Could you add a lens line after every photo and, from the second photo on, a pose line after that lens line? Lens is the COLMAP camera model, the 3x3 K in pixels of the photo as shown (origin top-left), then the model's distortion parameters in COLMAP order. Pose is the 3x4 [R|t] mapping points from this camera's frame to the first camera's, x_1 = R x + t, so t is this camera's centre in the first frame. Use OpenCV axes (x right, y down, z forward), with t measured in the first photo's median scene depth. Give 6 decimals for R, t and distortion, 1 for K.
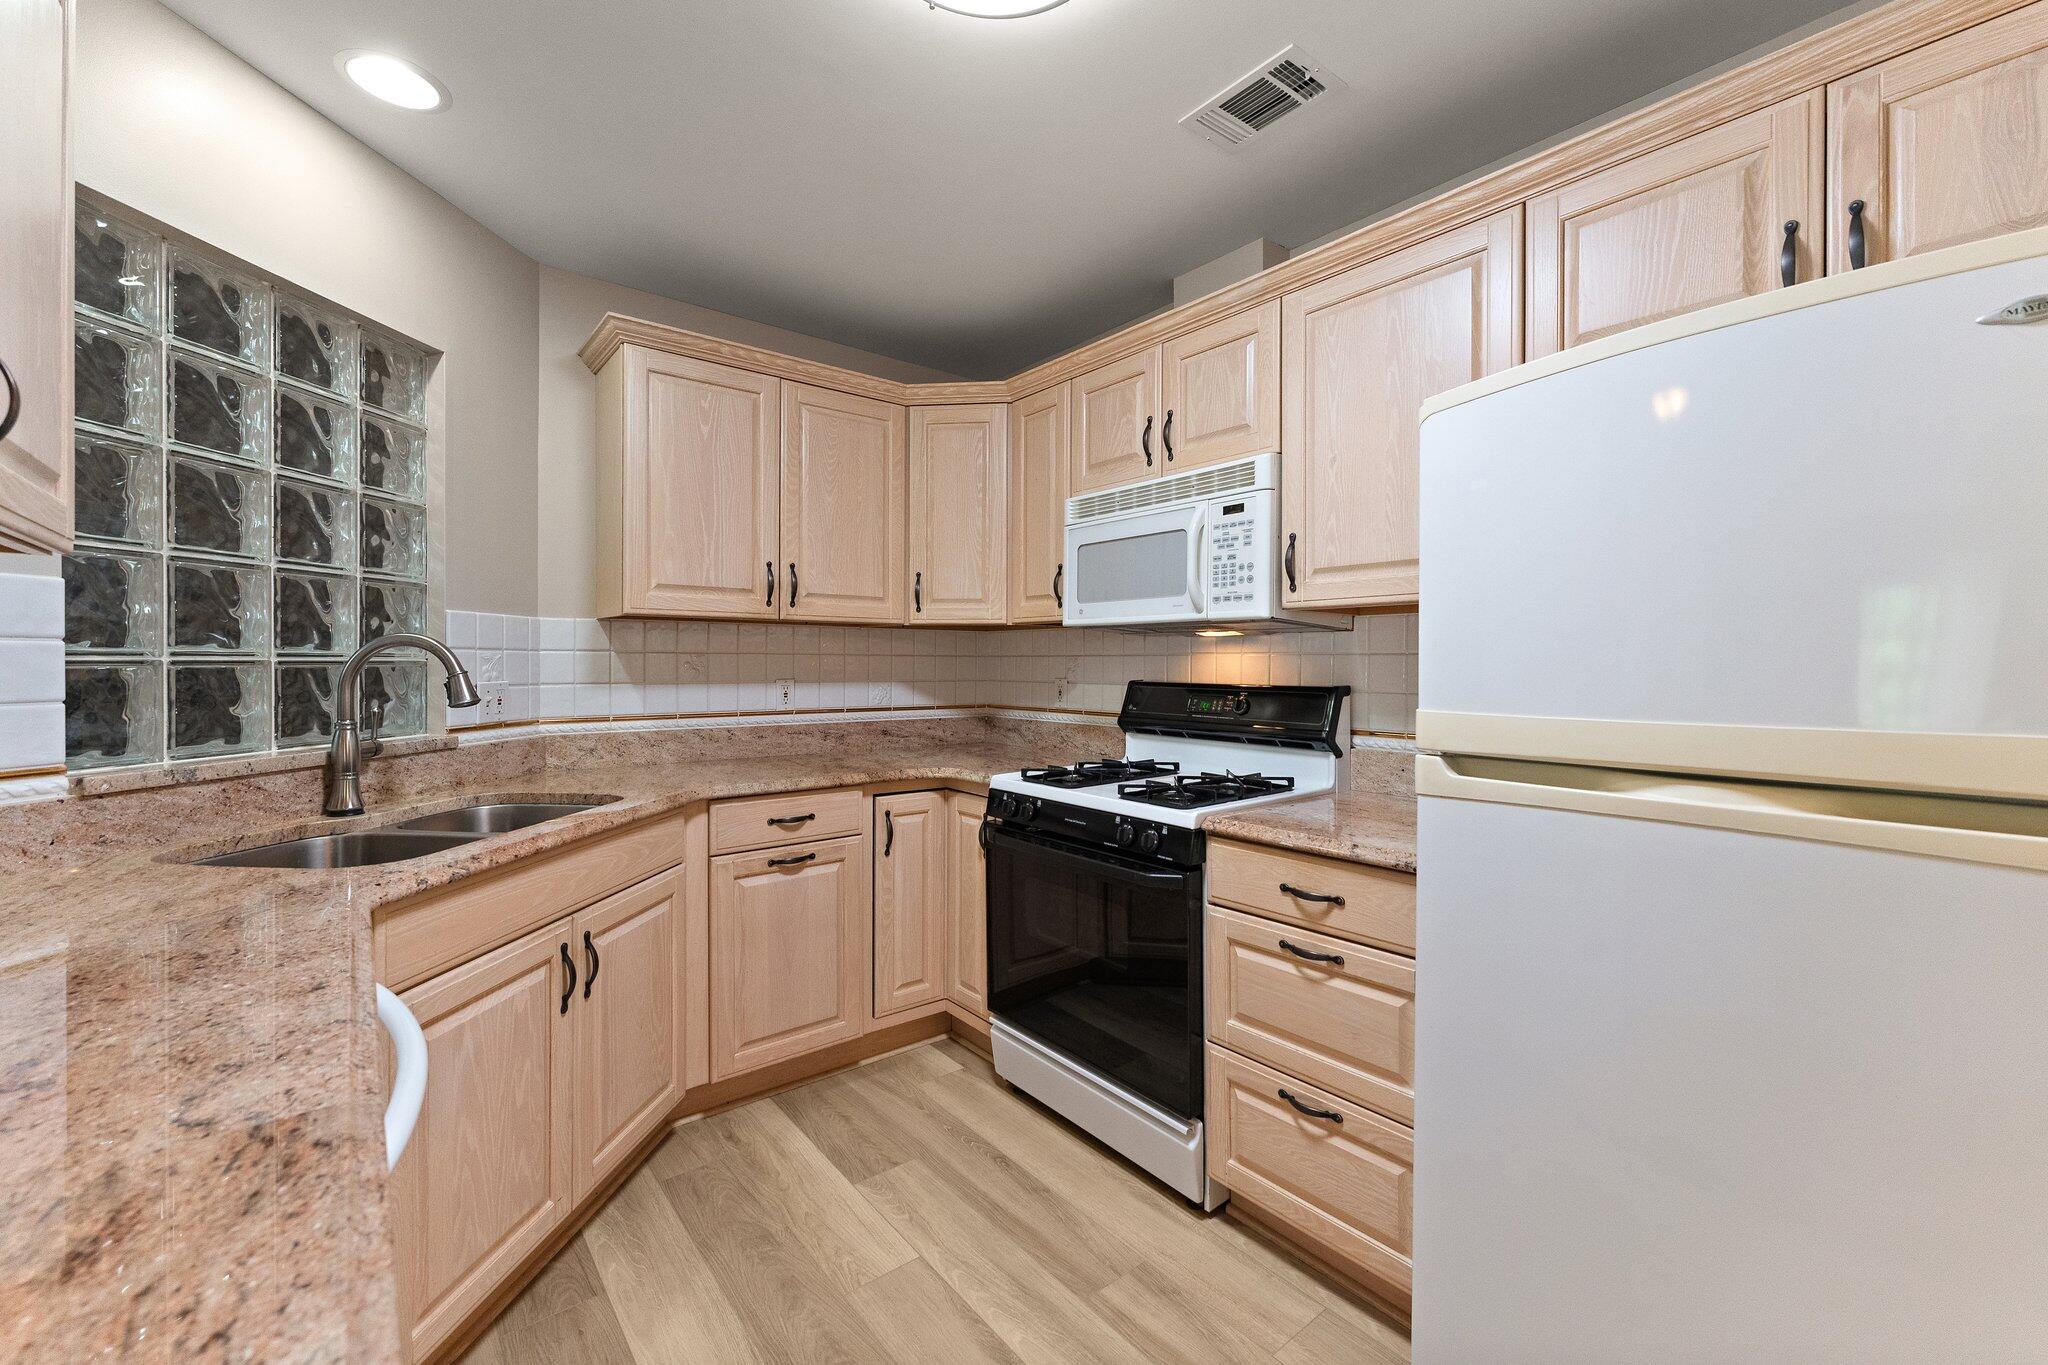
lens RADIAL K [[832.2, 0, 1022.2], [0, 832.2, 666.6], [0, 0, 1]] dist [0.001295, 0.000345]
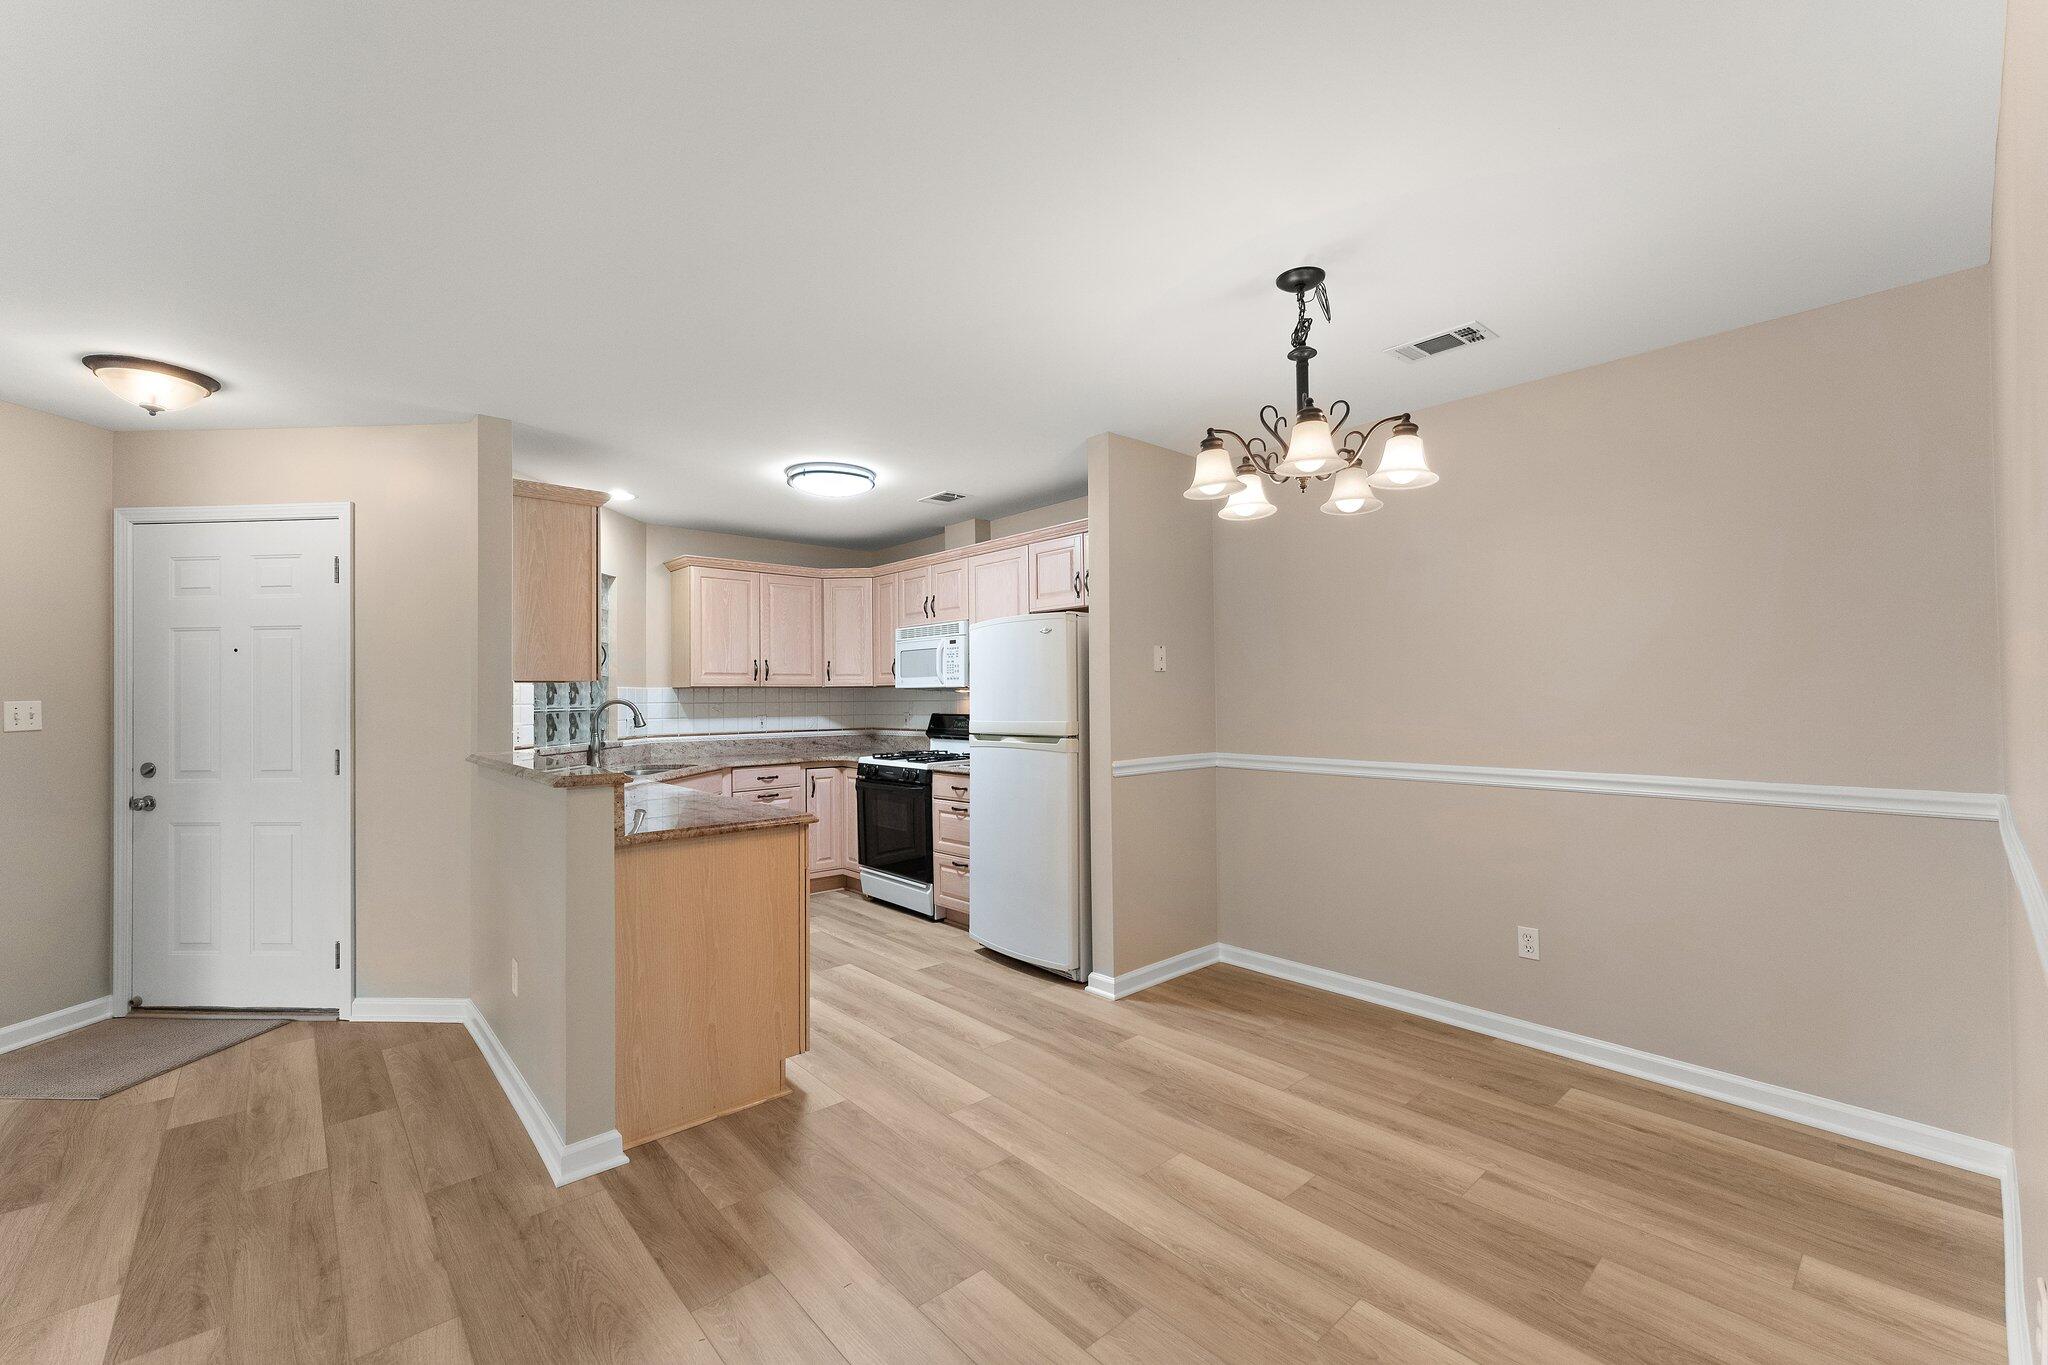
lens RADIAL K [[832.2, 0, 1019.8], [0, 832.2, 686.4], [0, 0, 1]] dist [0.001295, 0.000345]
pose [[0.998634, -0.012948, 0.050618, 0.300267], [0.013896, 0.999734, -0.018410, -0.011075], [-0.050366, 0.019088, 0.998548, -1.323811]]
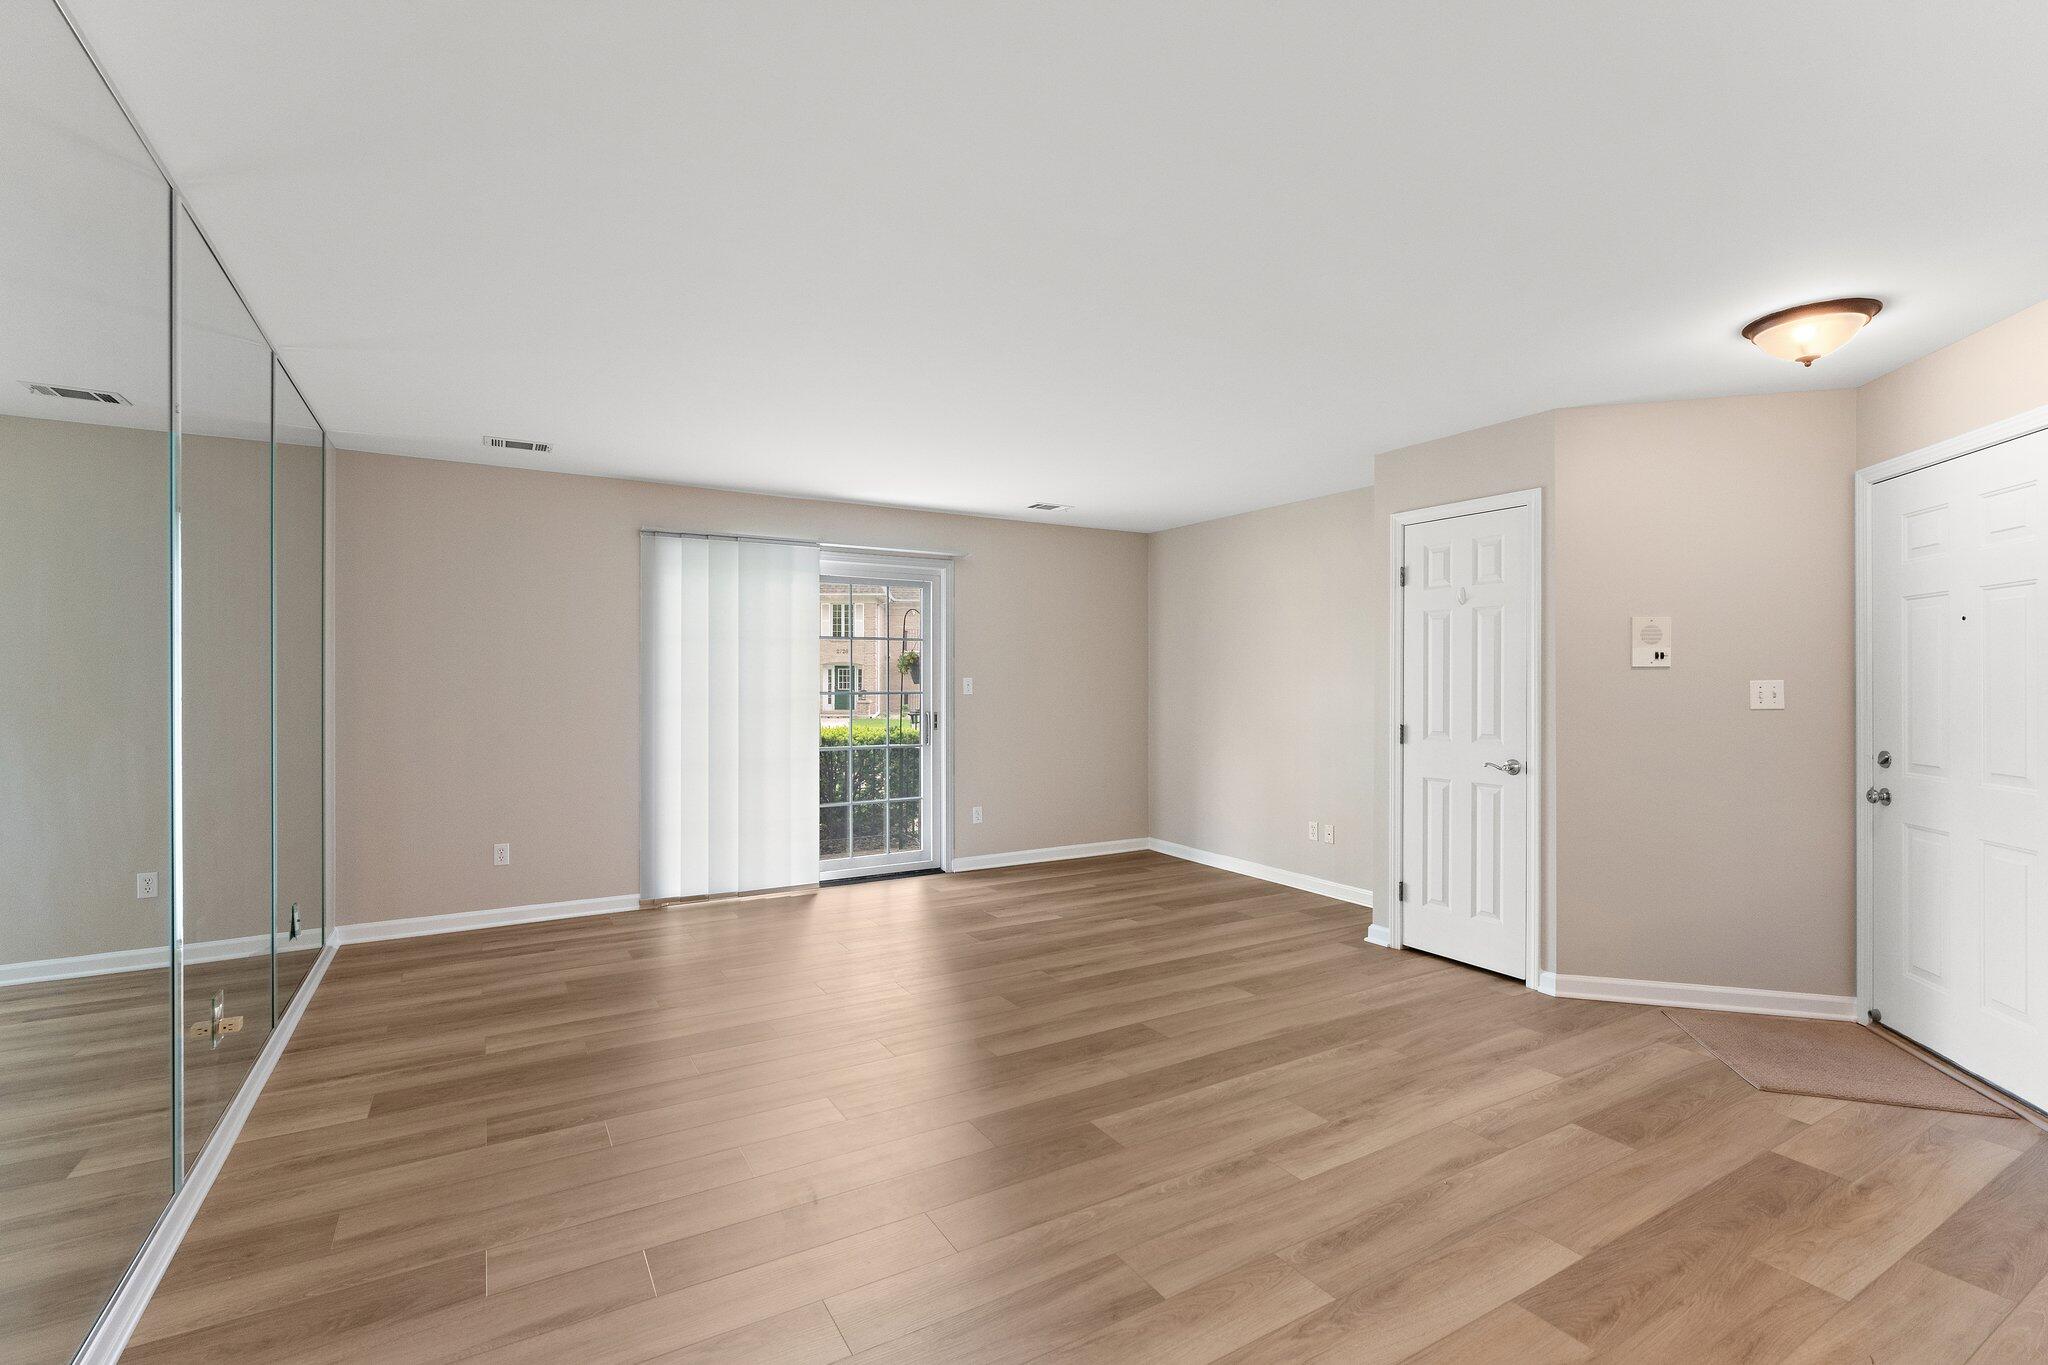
lens RADIAL K [[910.7, 0, 1017.2], [0, 910.7, 677.4], [0, 0, 1]] dist [-0.000300, -0.000005]
pose [[-0.141435, -0.008695, -0.989909, 0.447292], [-0.010187, 0.999921, -0.007328, -0.015887], [0.989895, 0.009048, -0.141513, -0.896938]]
